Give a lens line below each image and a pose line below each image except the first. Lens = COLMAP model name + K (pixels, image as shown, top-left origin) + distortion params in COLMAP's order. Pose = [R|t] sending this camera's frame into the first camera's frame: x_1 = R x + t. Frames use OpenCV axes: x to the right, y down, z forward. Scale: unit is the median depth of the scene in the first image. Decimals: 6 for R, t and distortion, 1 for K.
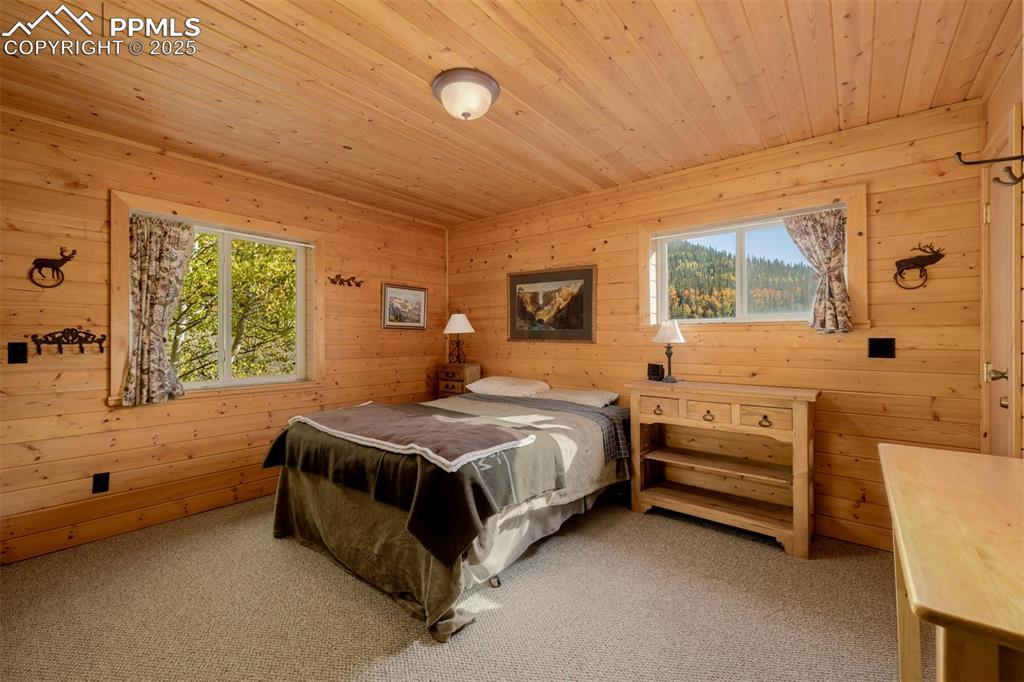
lens RADIAL K [[434.4, 0, 505.6], [0, 434.4, 337.4], [0, 0, 1]] dist [0.004294, -0.001101]
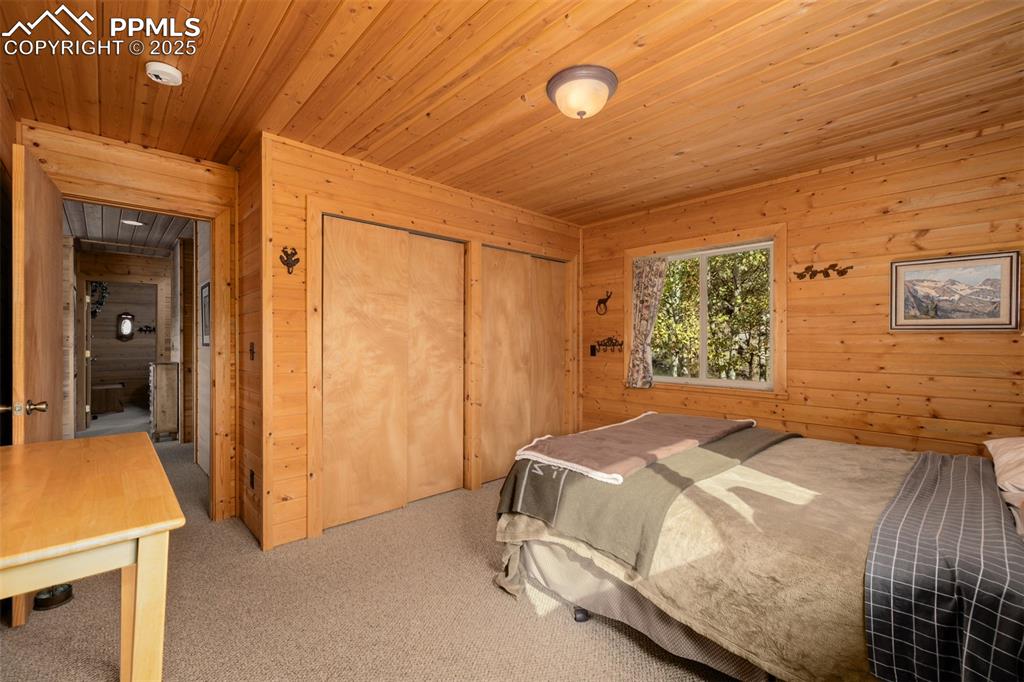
lens RADIAL K [[434.4, 0, 506.6], [0, 434.4, 341.8], [0, 0, 1]] dist [0.004294, -0.001101]
pose [[-0.145148, 0.002214, -0.989407, 0.688358], [0.000467, 0.999998, 0.002170, -0.006363], [0.989410, -0.000147, -0.145149, 0.758073]]
